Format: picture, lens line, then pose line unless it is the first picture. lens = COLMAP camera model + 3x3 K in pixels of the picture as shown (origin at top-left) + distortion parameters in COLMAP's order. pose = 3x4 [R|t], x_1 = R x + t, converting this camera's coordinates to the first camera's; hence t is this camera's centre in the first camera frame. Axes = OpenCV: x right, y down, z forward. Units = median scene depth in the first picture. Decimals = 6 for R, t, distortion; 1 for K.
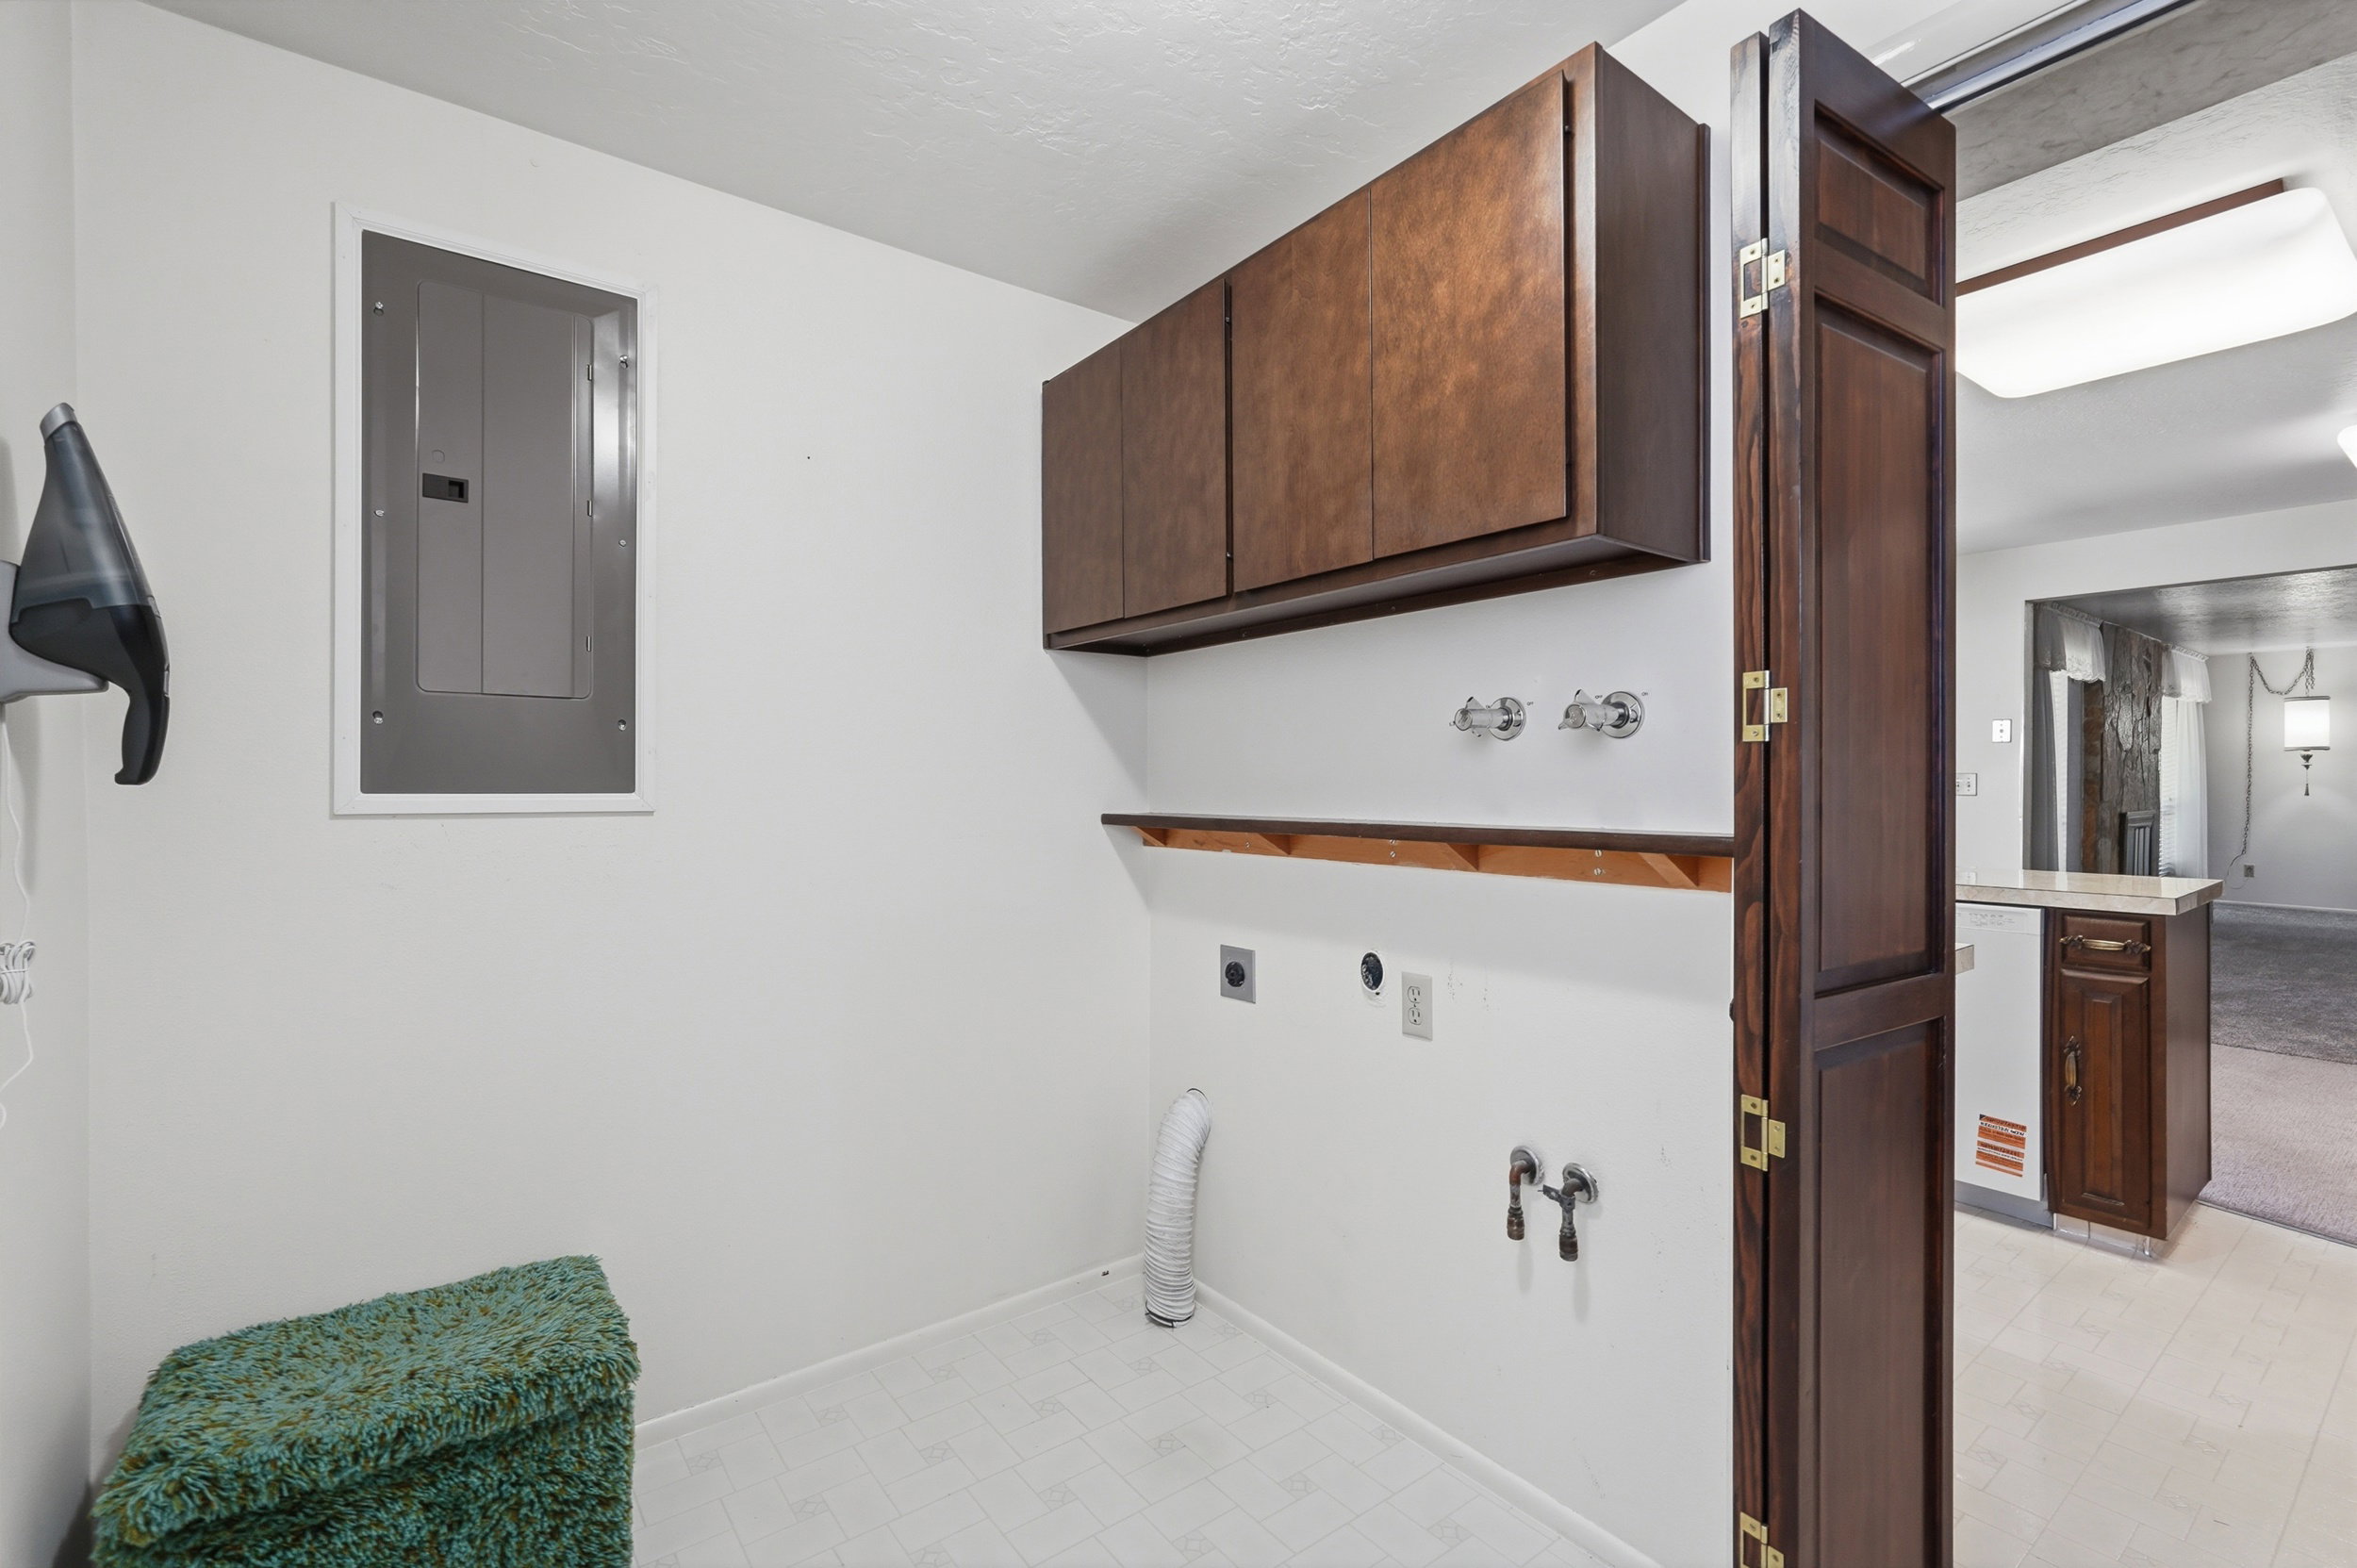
lens RADIAL K [[1044.8, 0, 1178.5], [0, 1044.8, 784.0], [0, 0, 1]] dist [-0.021239, 0.010494]
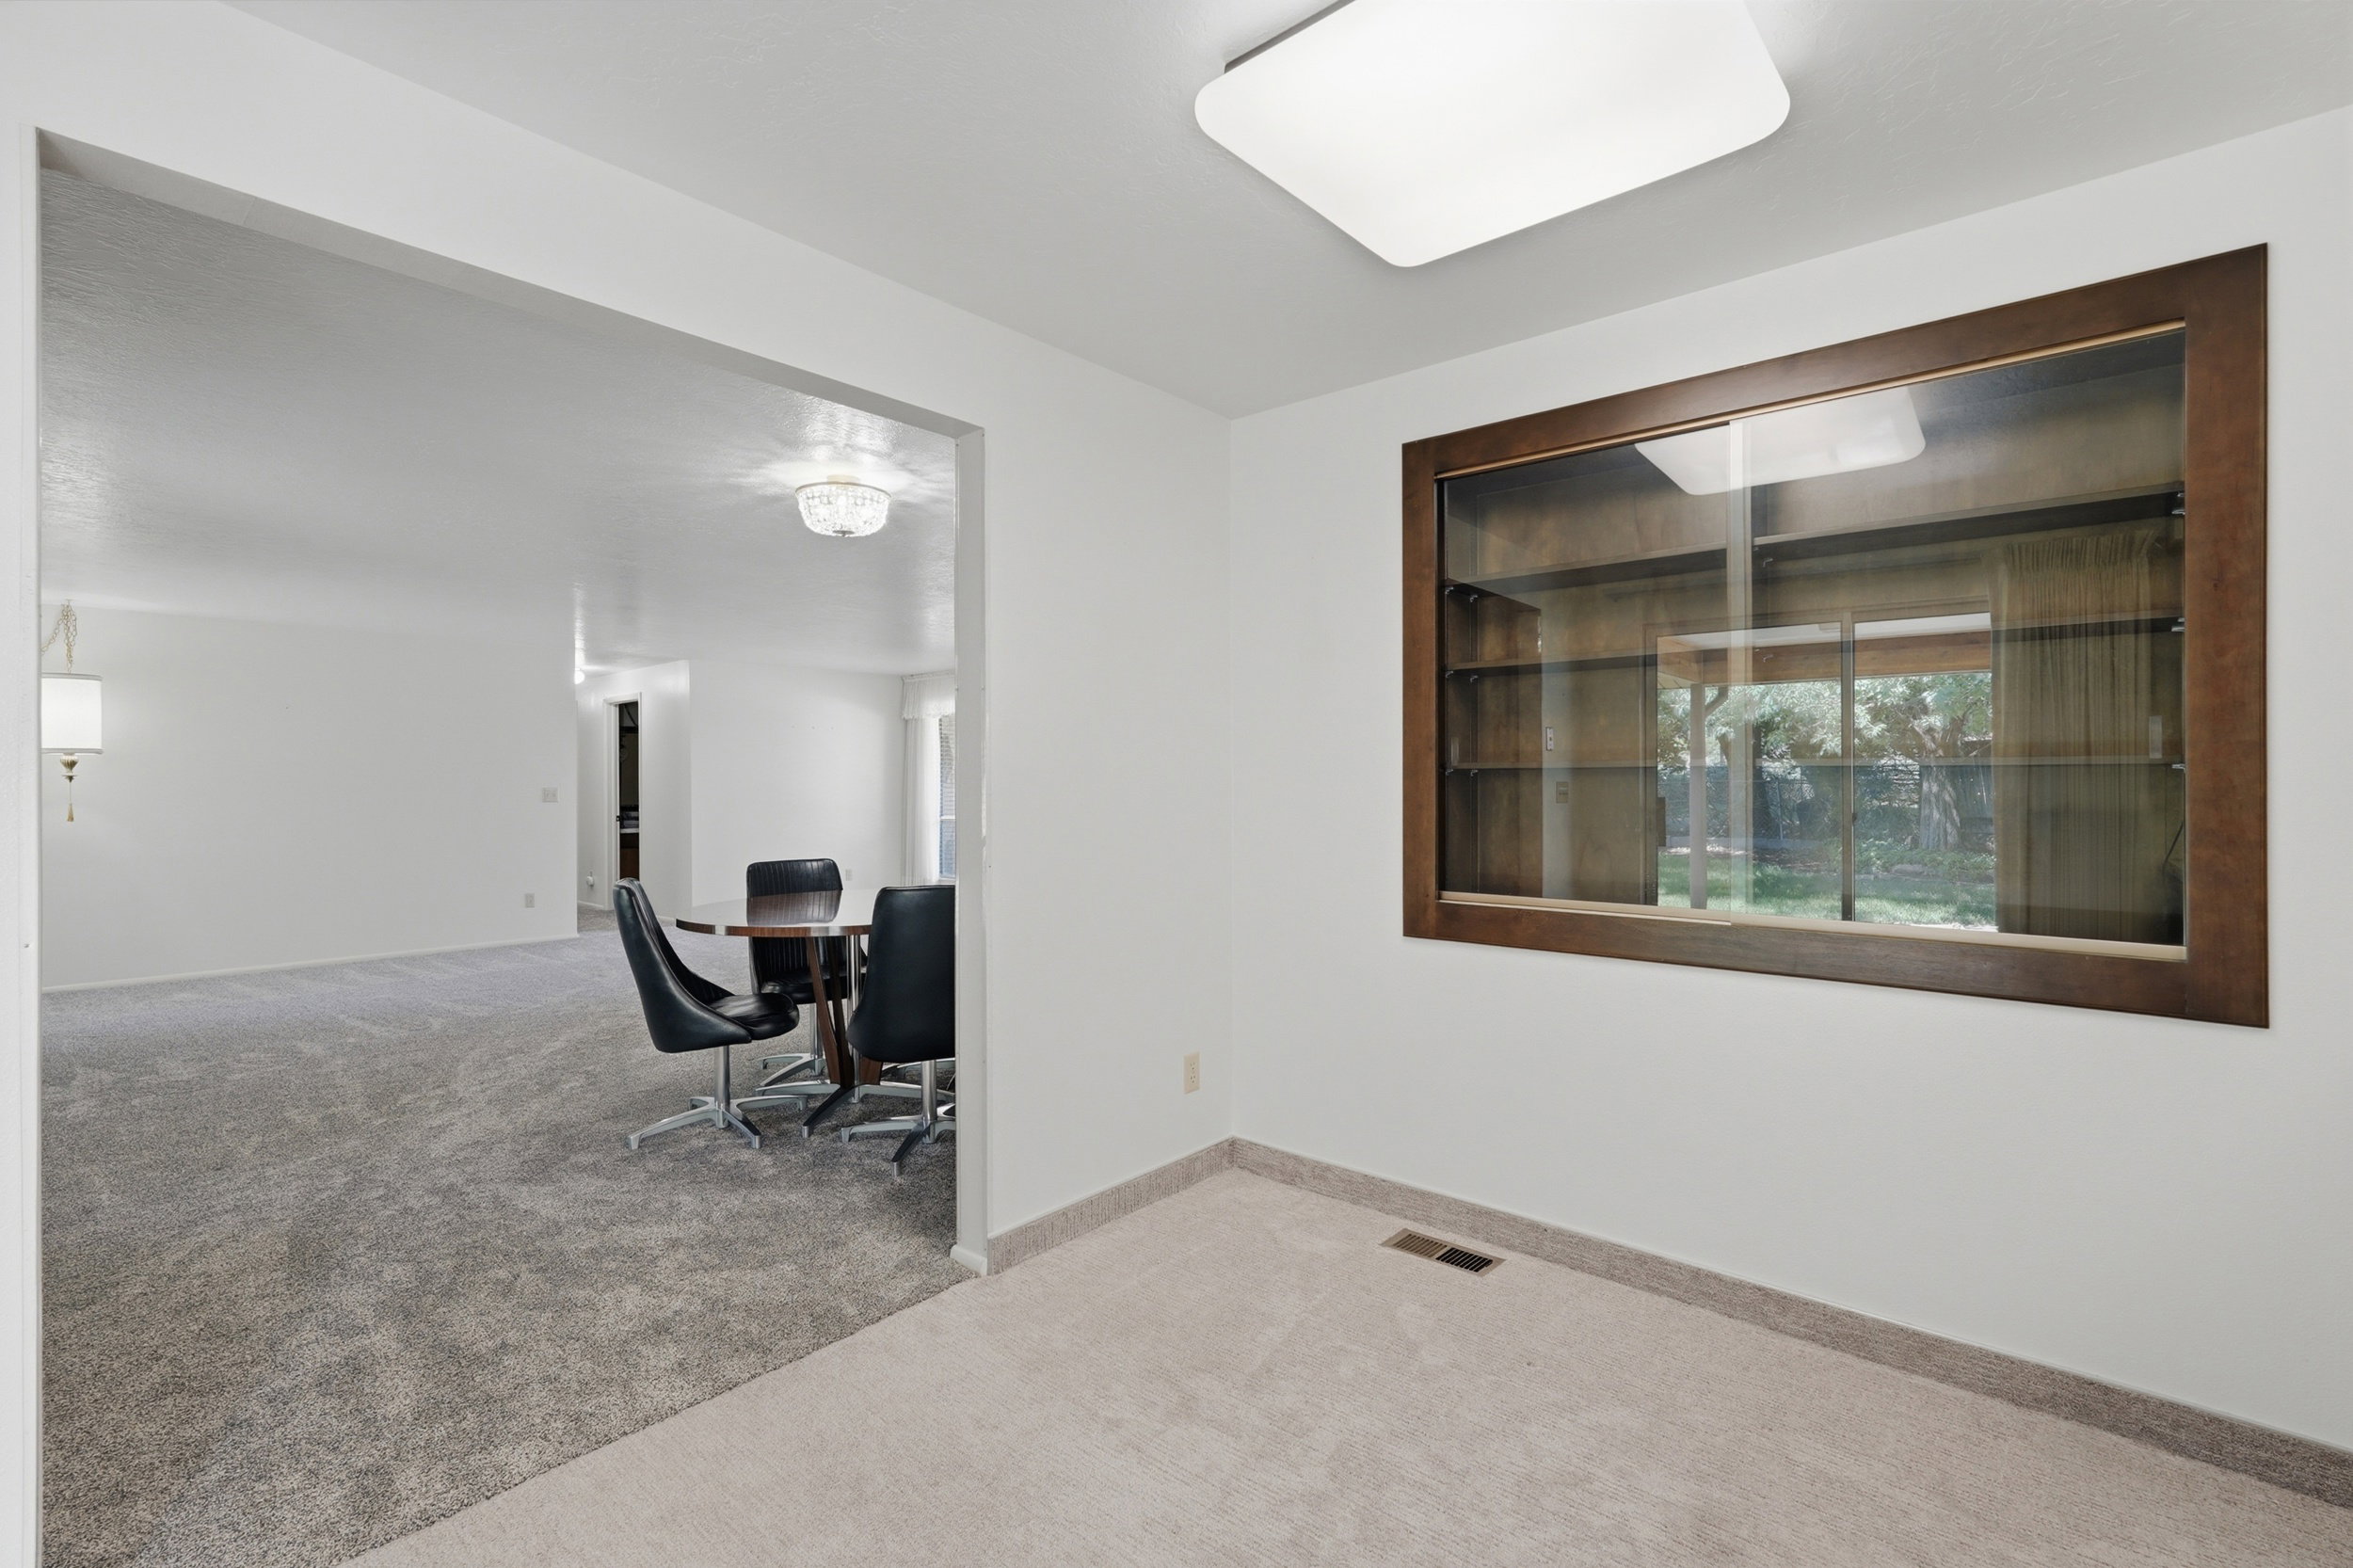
lens RADIAL K [[1043.0, 0, 1176.5], [0, 1043.0, 784.0], [0, 0, 1]] dist [-0.021239, 0.010494]
pose [[-0.208713, 0.003775, 0.977970, 0.330297], [0.013392, 0.999910, -0.001001, -0.003217], [-0.977885, 0.012888, -0.208744, 0.499869]]
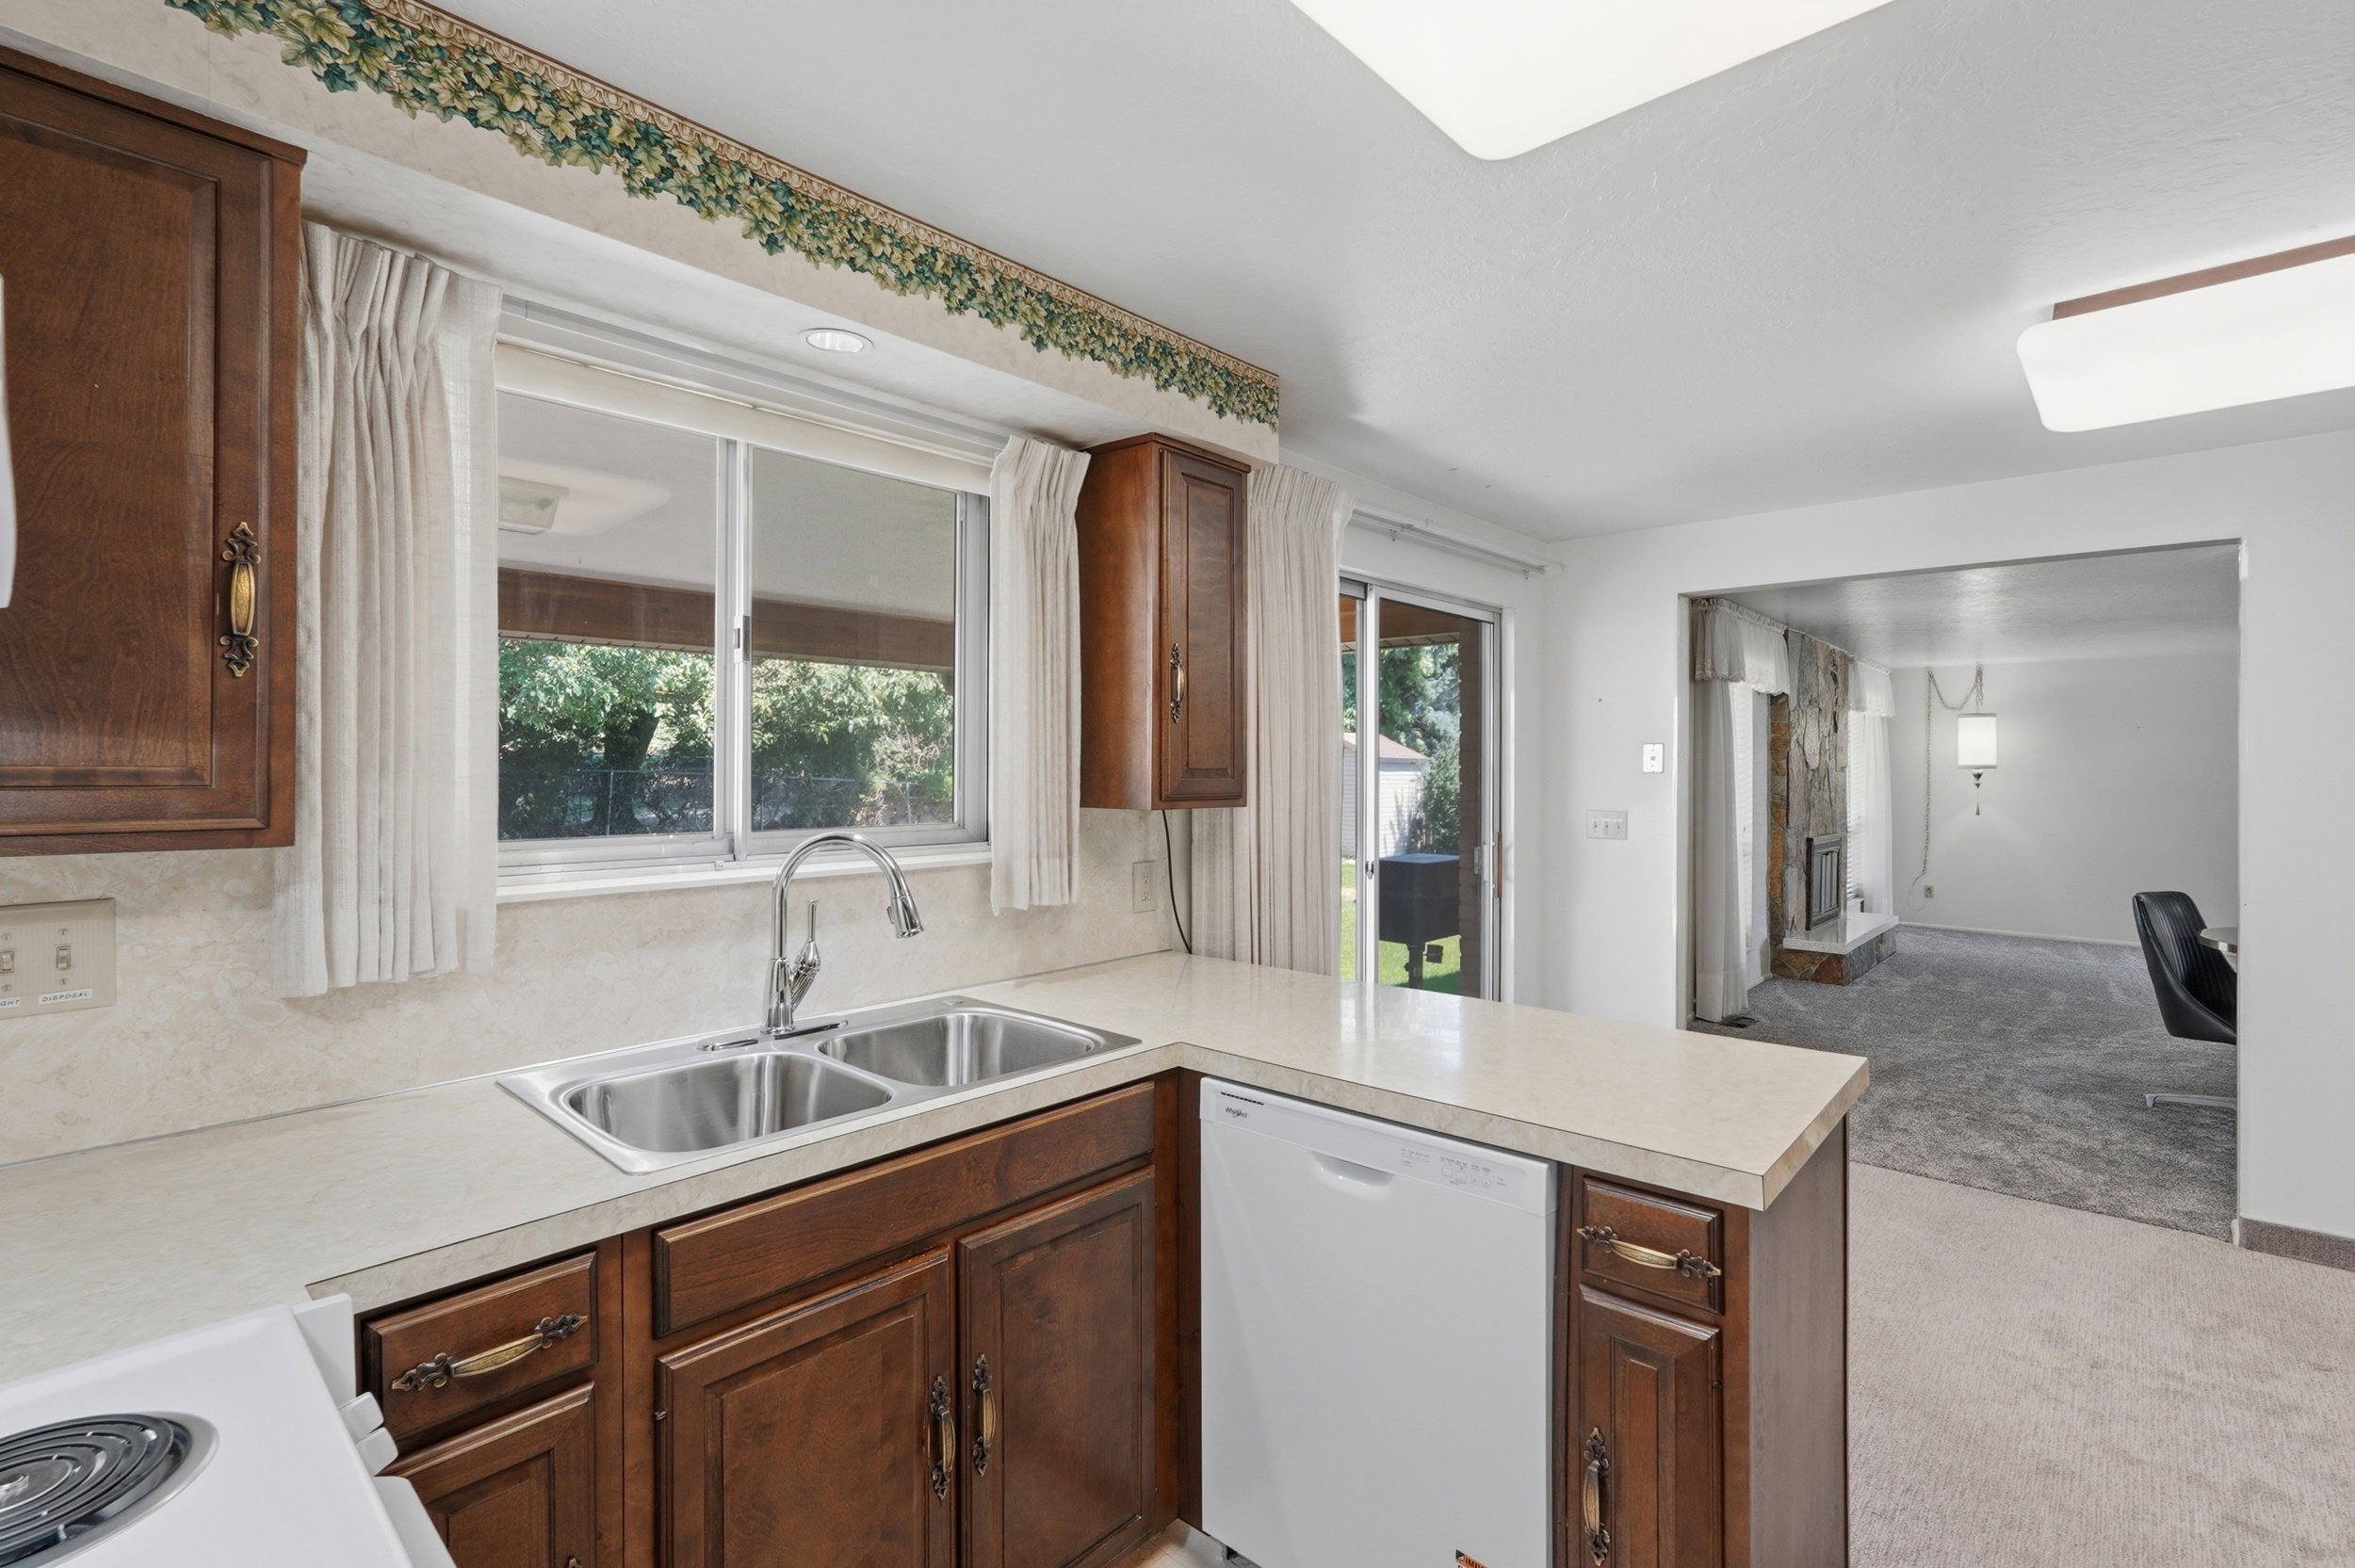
lens RADIAL K [[1060.9, 0, 1188.5], [0, 1060.9, 764.3], [0, 0, 1]] dist [-0.020250, 0.011474]
pose [[0.982492, 0.005461, 0.186224, 0.205918], [-0.002997, 0.999904, -0.013507, -0.023859], [-0.186280, 0.012712, 0.982414, 0.191504]]
